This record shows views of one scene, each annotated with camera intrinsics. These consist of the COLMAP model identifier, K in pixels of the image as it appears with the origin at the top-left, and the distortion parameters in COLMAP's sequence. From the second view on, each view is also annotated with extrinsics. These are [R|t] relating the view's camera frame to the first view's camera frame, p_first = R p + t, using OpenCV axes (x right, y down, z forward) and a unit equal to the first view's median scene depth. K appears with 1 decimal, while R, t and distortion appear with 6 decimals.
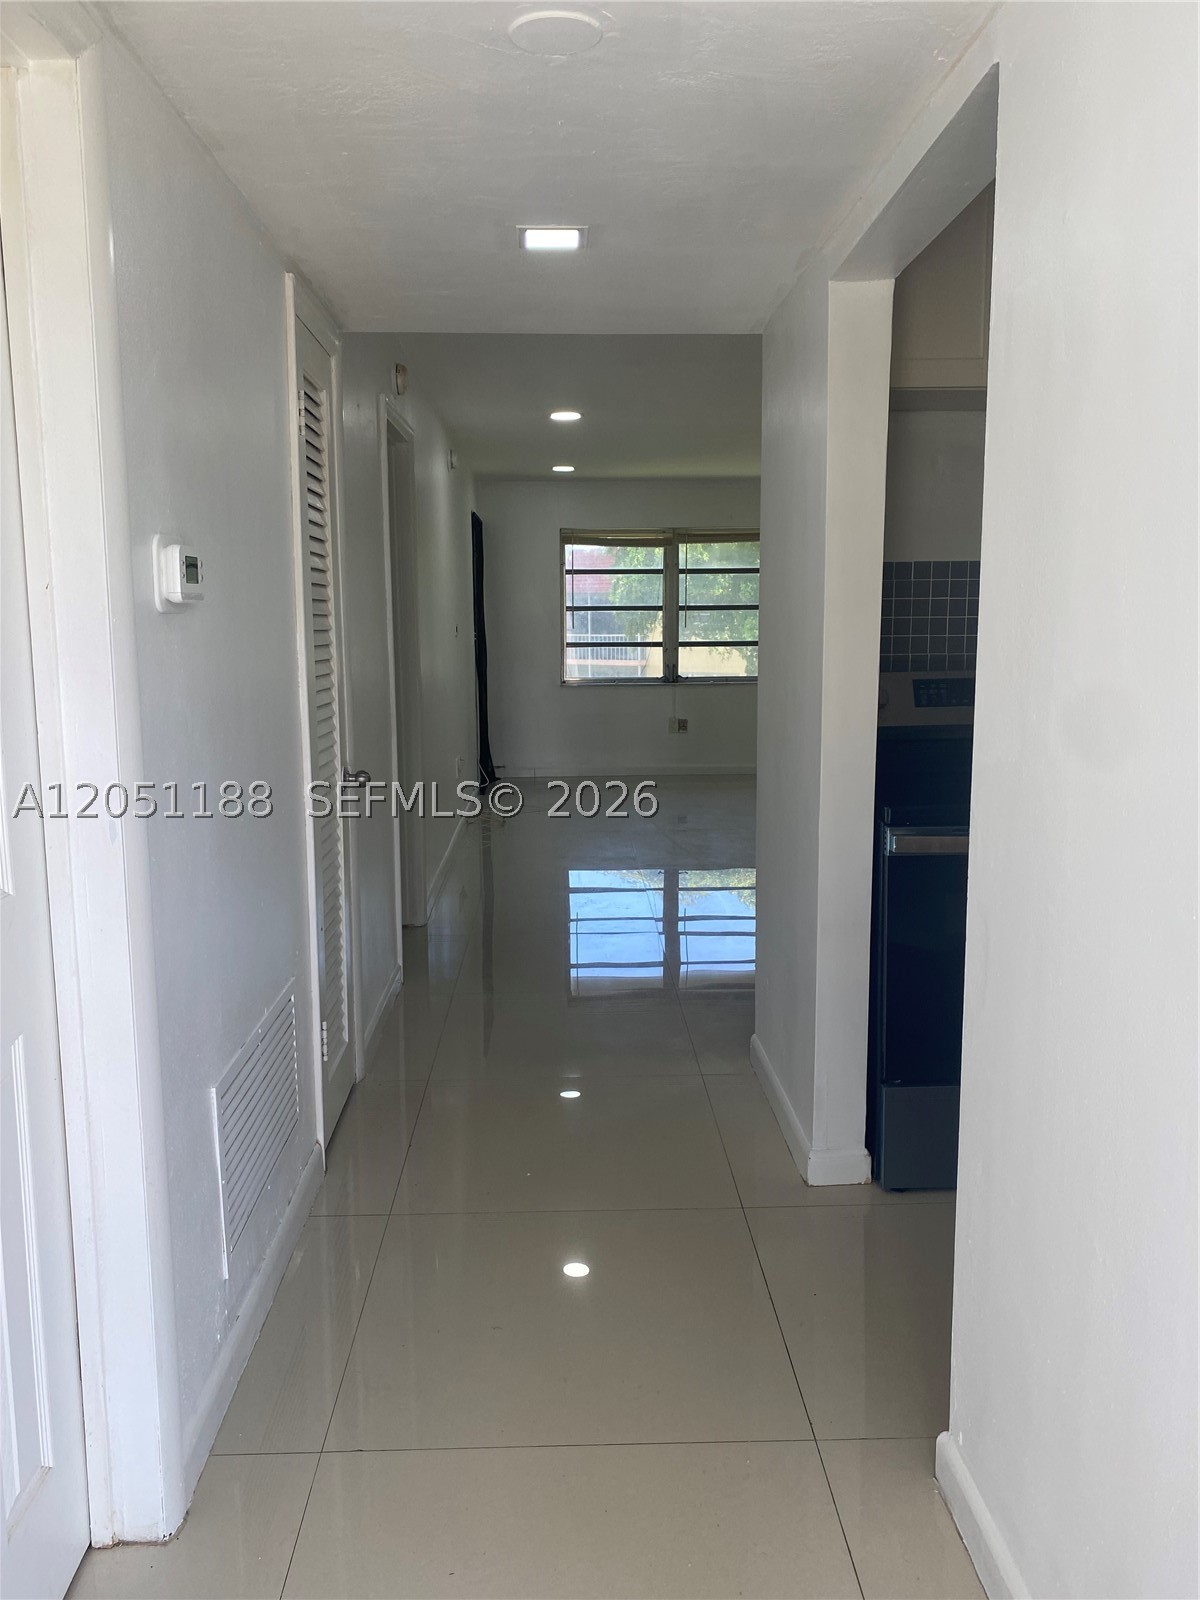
lens RADIAL K [[1214.4, 0, 593.3], [0, 1214.4, 791.8], [0, 0, 1]] dist [-0.000435, -0.001760]
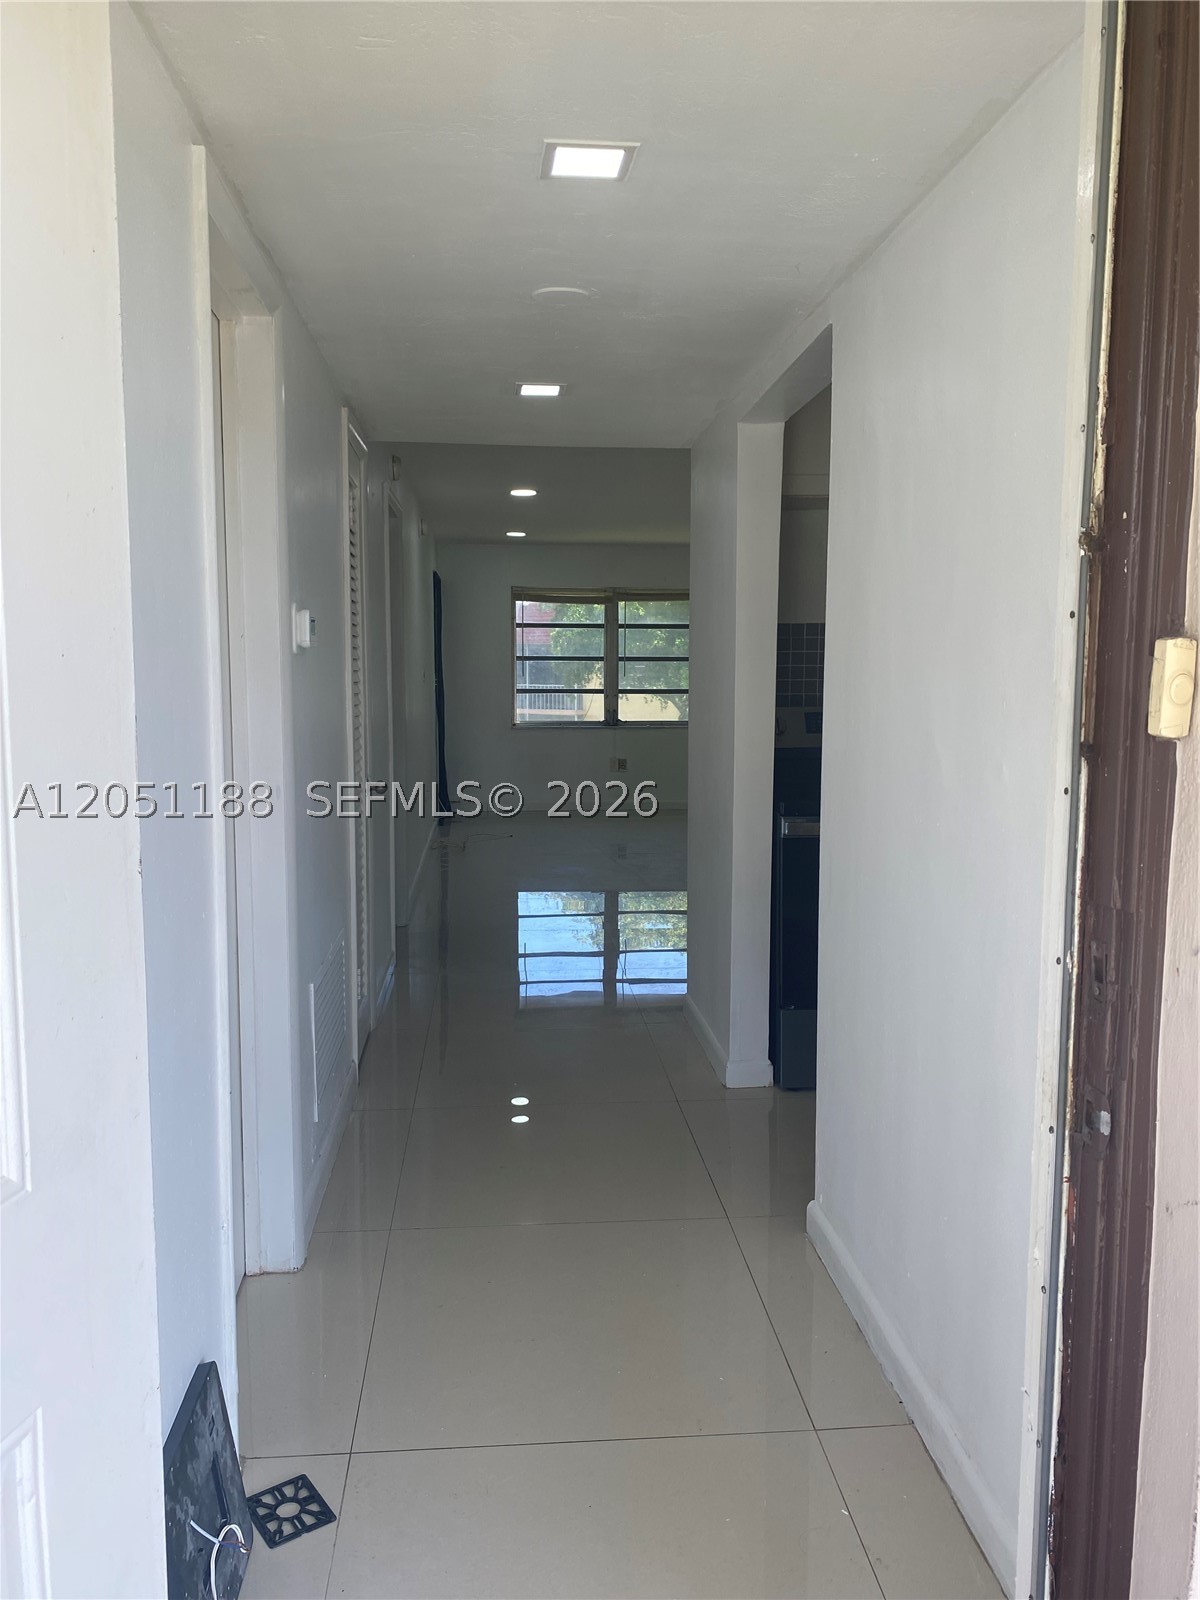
lens RADIAL K [[1220.5, 0, 605.2], [0, 1220.5, 801.7], [0, 0, 1]] dist [0.004815, 0.001369]
pose [[0.997869, 0.002278, 0.065203, -0.015534], [-0.000002, 0.999391, -0.034883, 0.020093], [-0.065242, 0.034808, 0.997262, -0.120022]]
